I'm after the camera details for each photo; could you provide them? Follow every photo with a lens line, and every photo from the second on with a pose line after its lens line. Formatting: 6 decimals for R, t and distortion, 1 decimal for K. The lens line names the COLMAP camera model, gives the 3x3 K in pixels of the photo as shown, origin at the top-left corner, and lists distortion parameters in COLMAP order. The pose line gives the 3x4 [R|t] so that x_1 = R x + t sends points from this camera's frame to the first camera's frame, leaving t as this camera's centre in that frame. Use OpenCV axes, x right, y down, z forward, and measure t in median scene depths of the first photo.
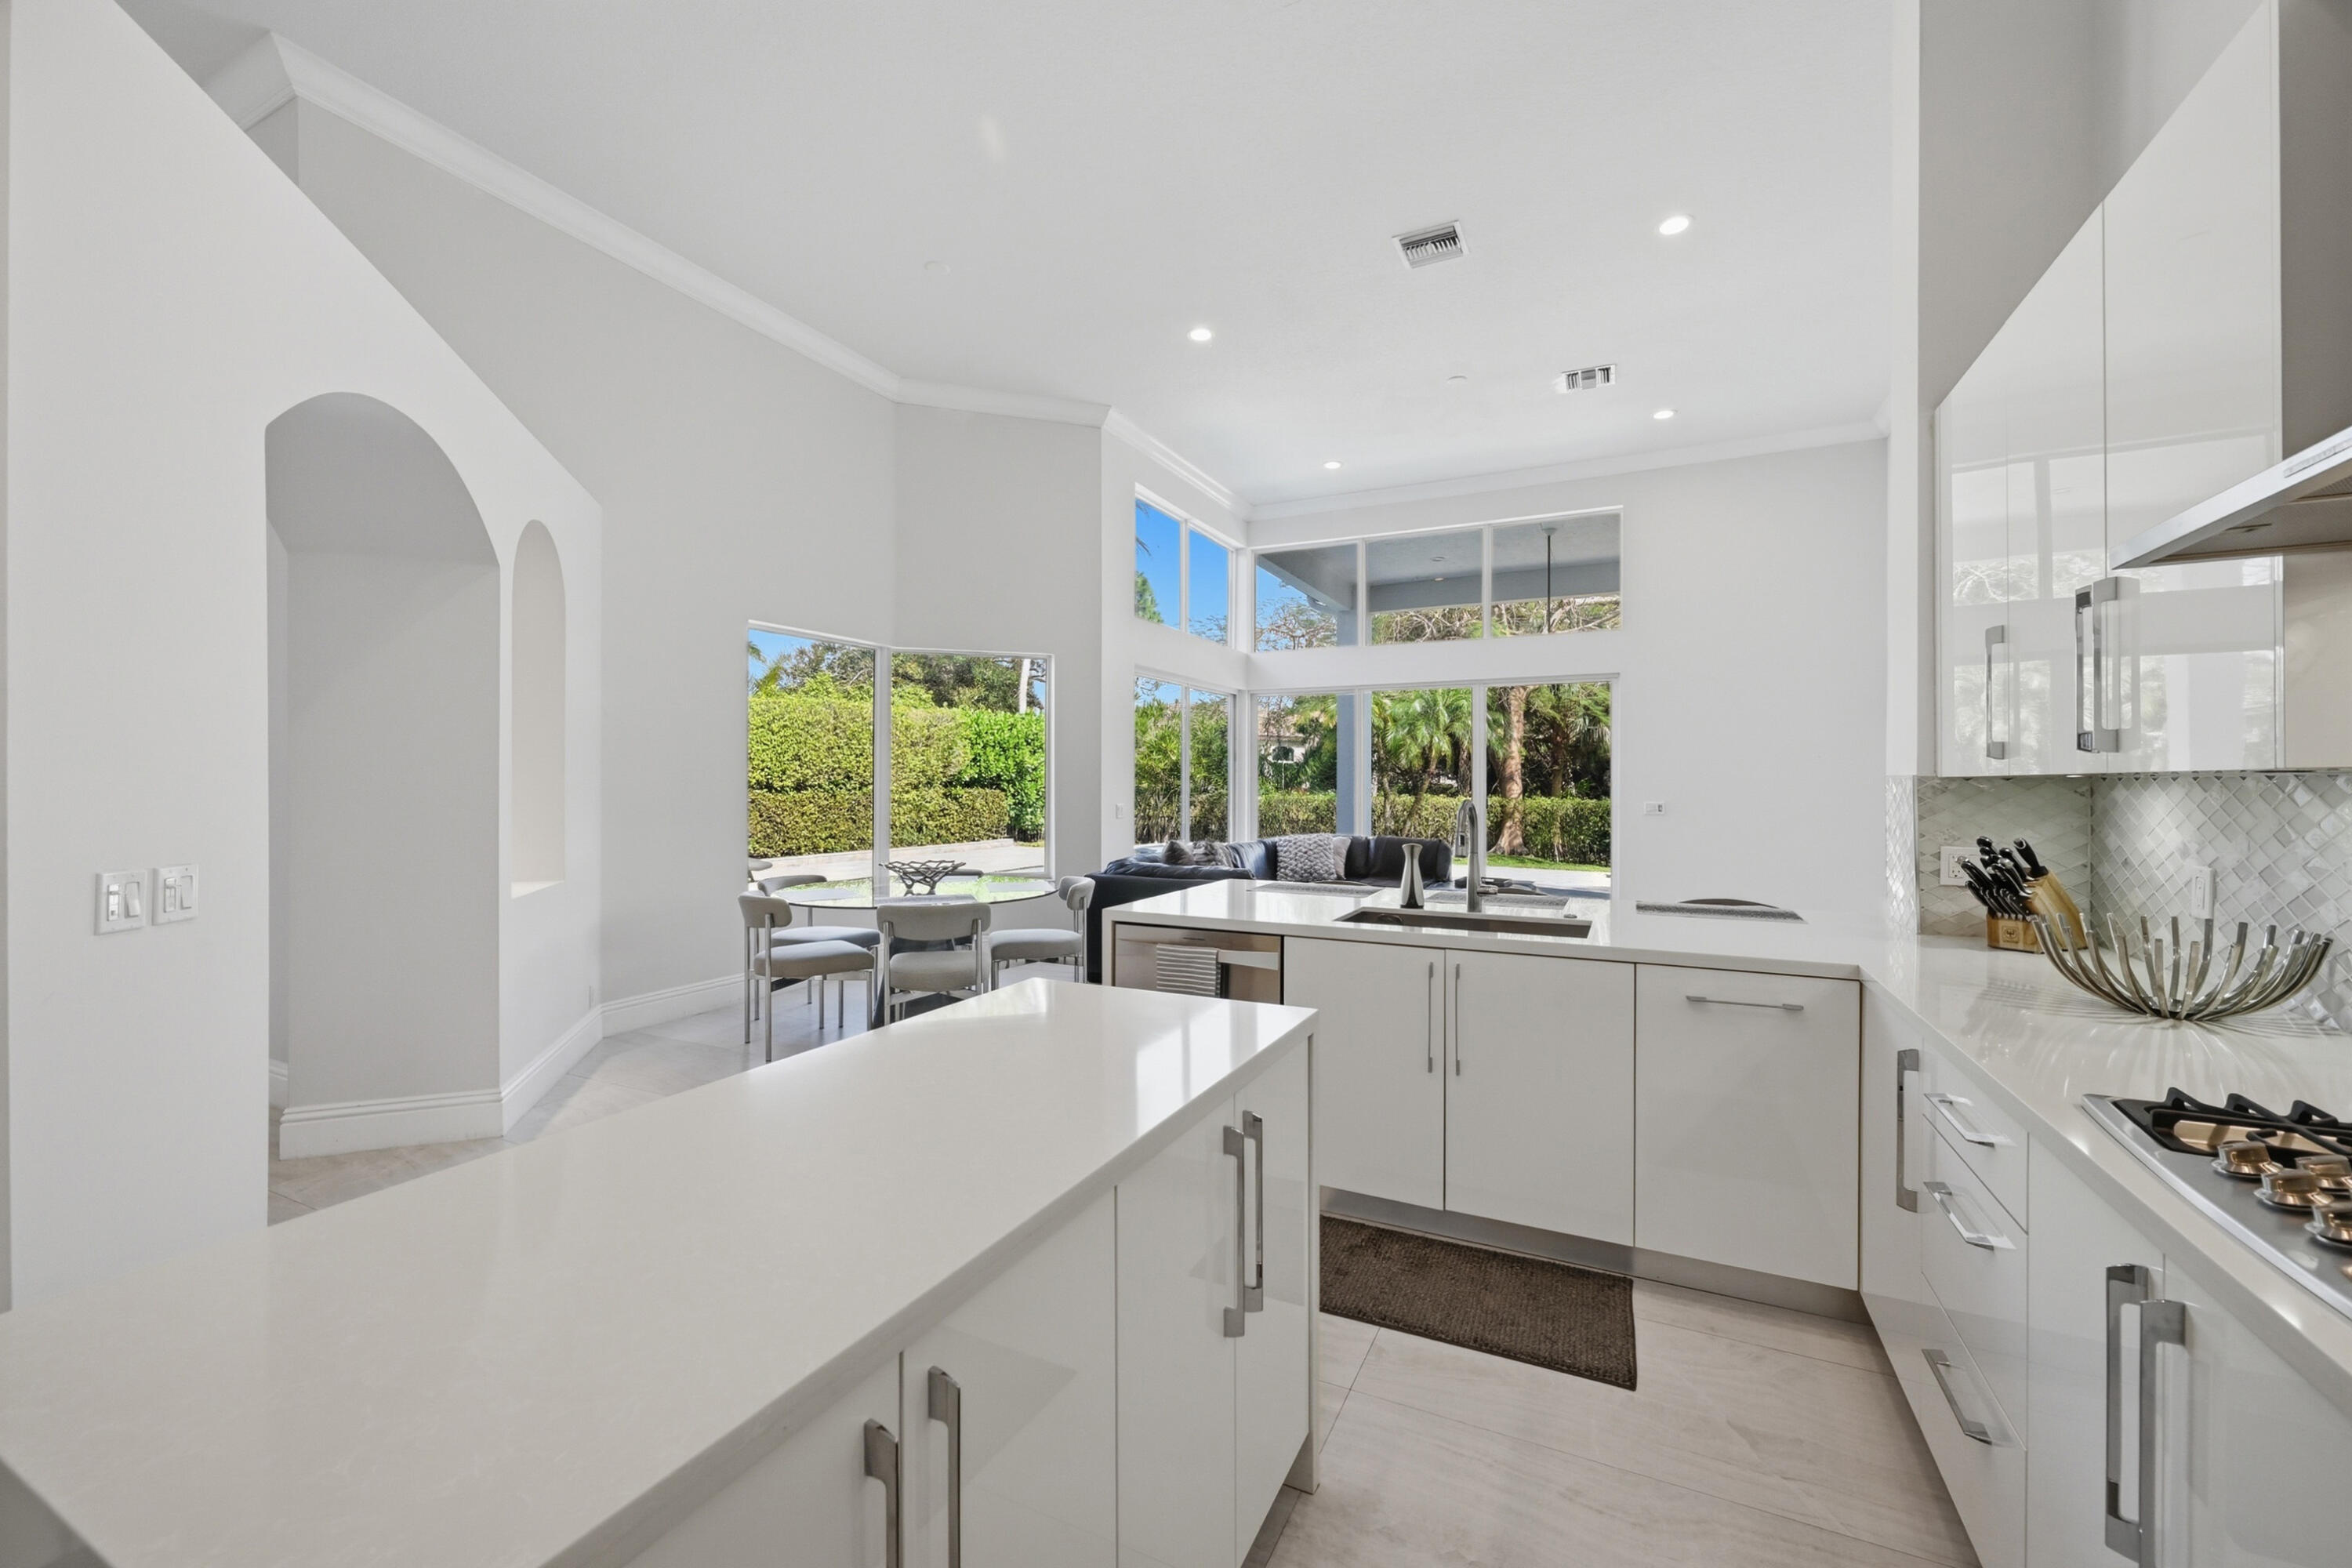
lens RADIAL K [[933.9, 0, 1178.2], [0, 933.9, 781.9], [0, 0, 1]] dist [-0.001958, 0.000504]
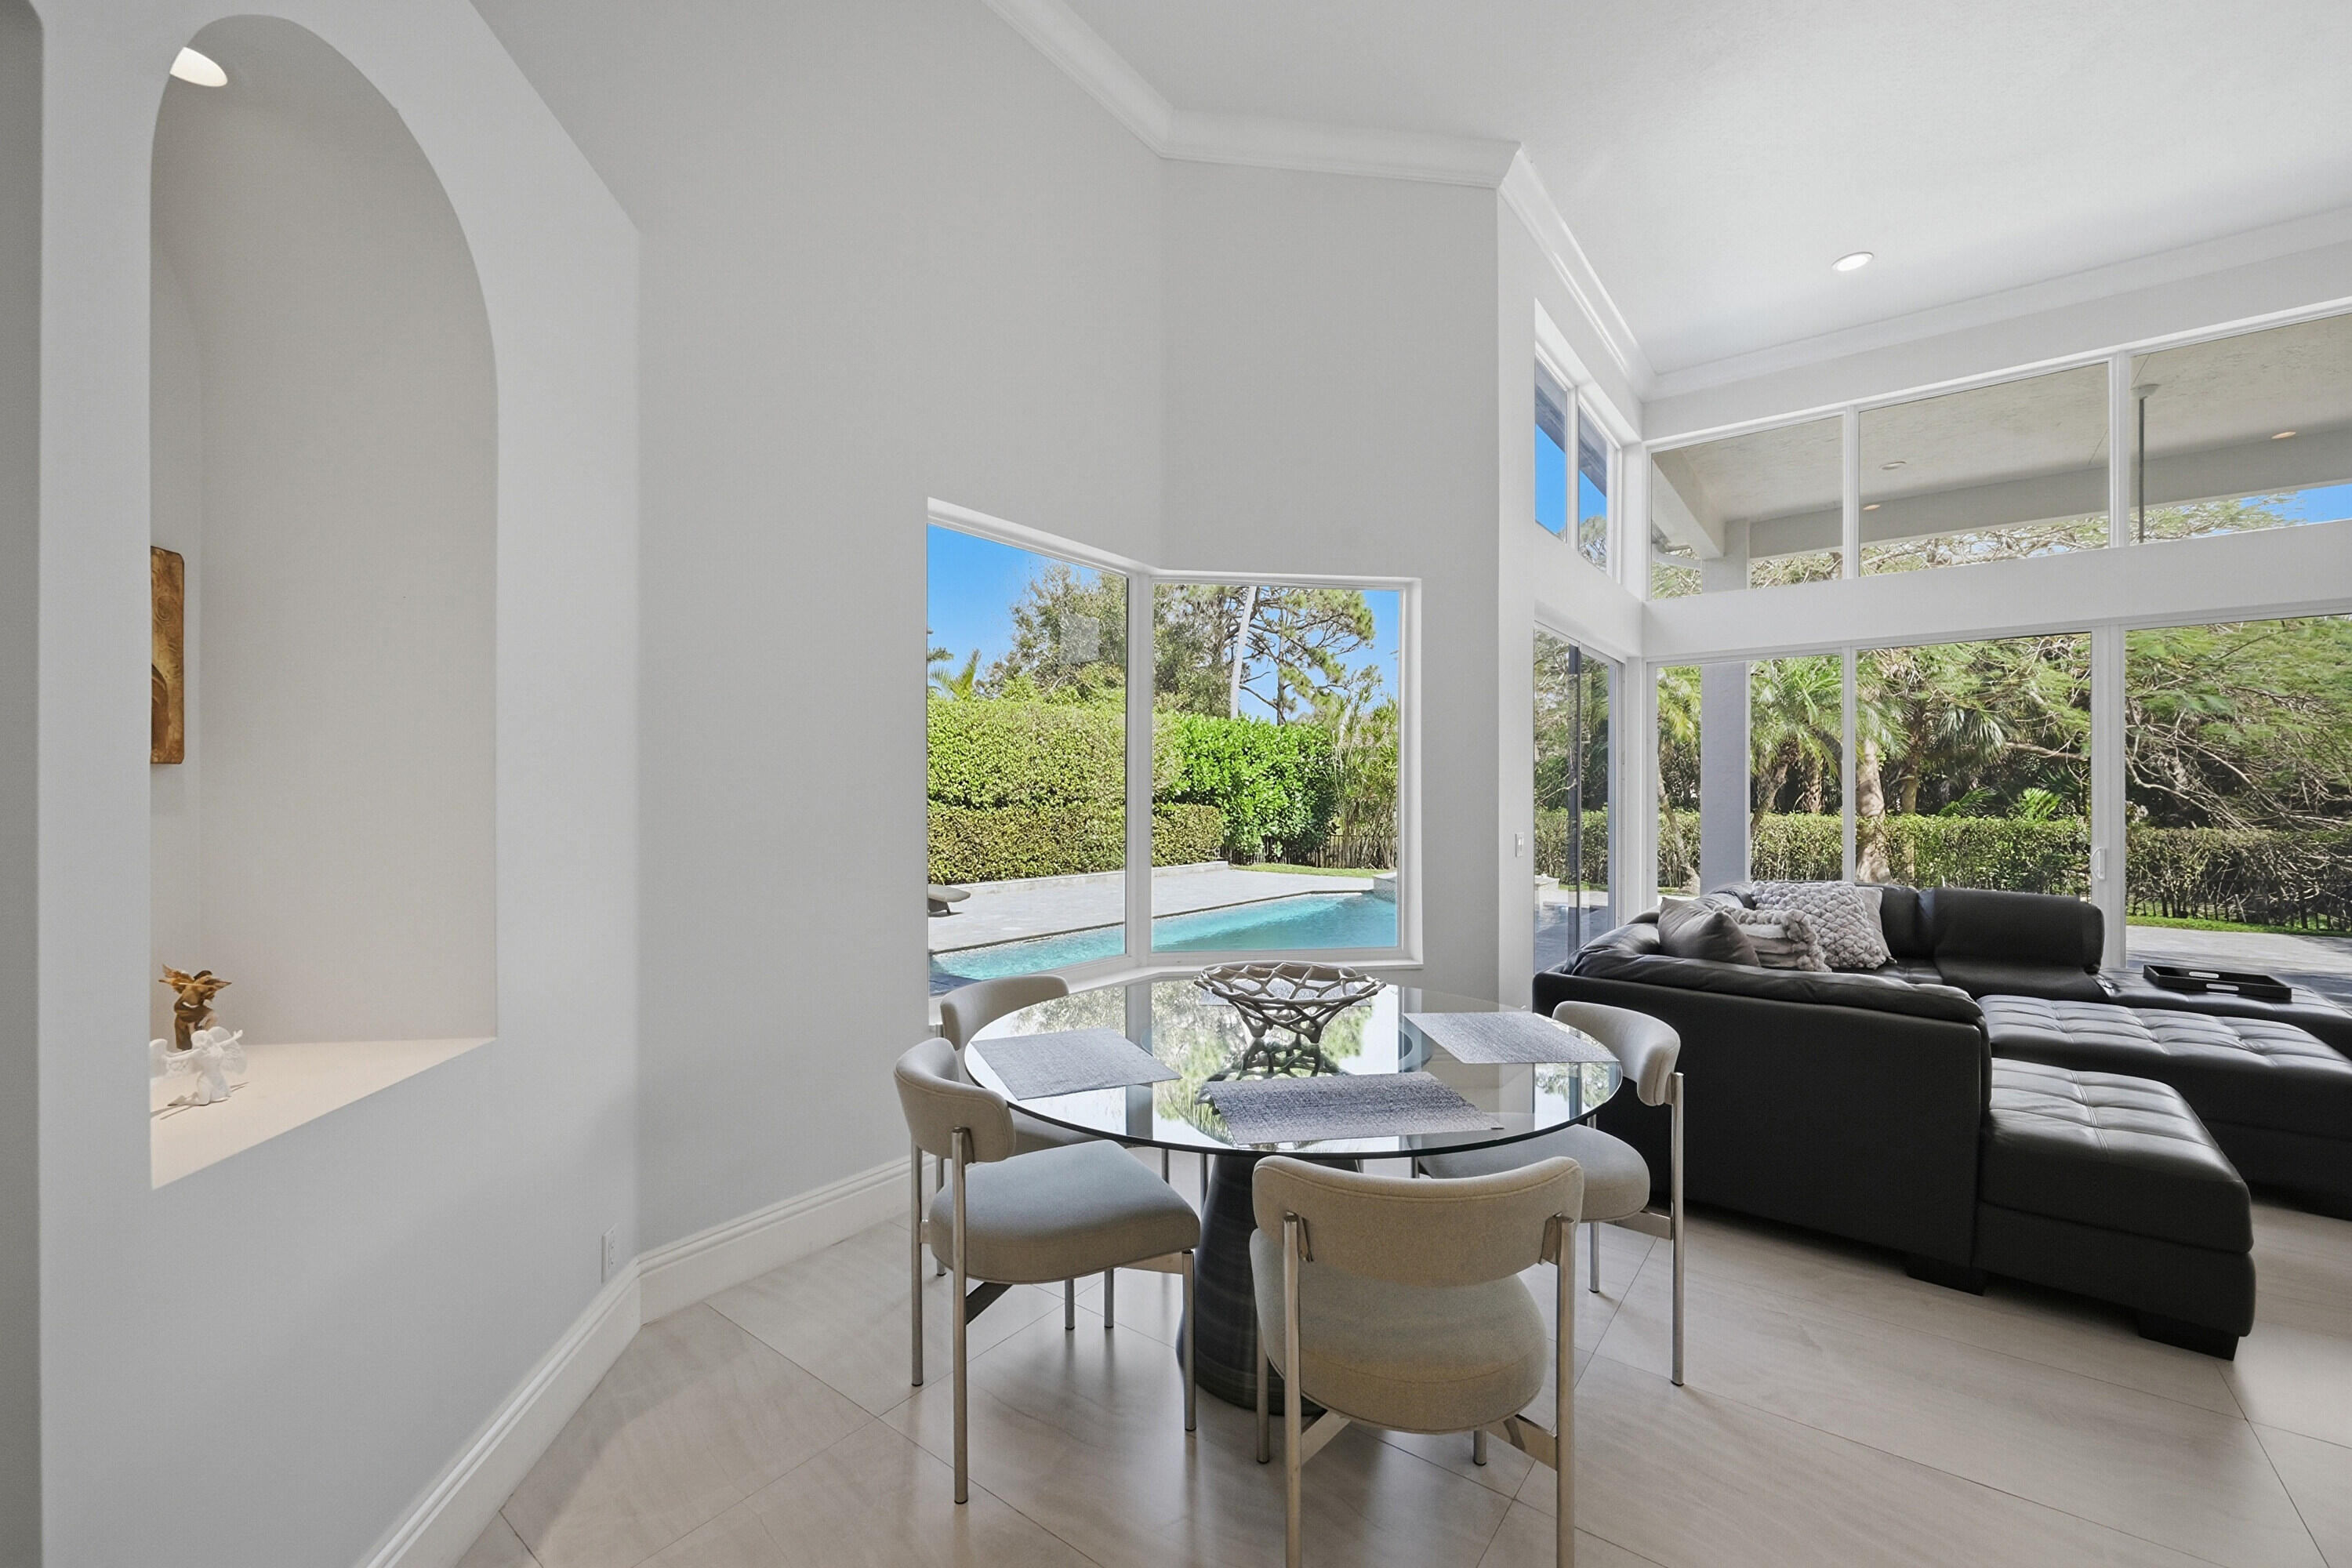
lens RADIAL K [[933.9, 0, 1170.9], [0, 933.9, 791.7], [0, 0, 1]] dist [-0.001958, 0.000504]
pose [[0.980259, -0.003717, -0.197681, -0.124891], [0.002694, 0.999982, -0.005444, 0.000224], [0.197698, 0.004804, 0.980251, 0.288239]]
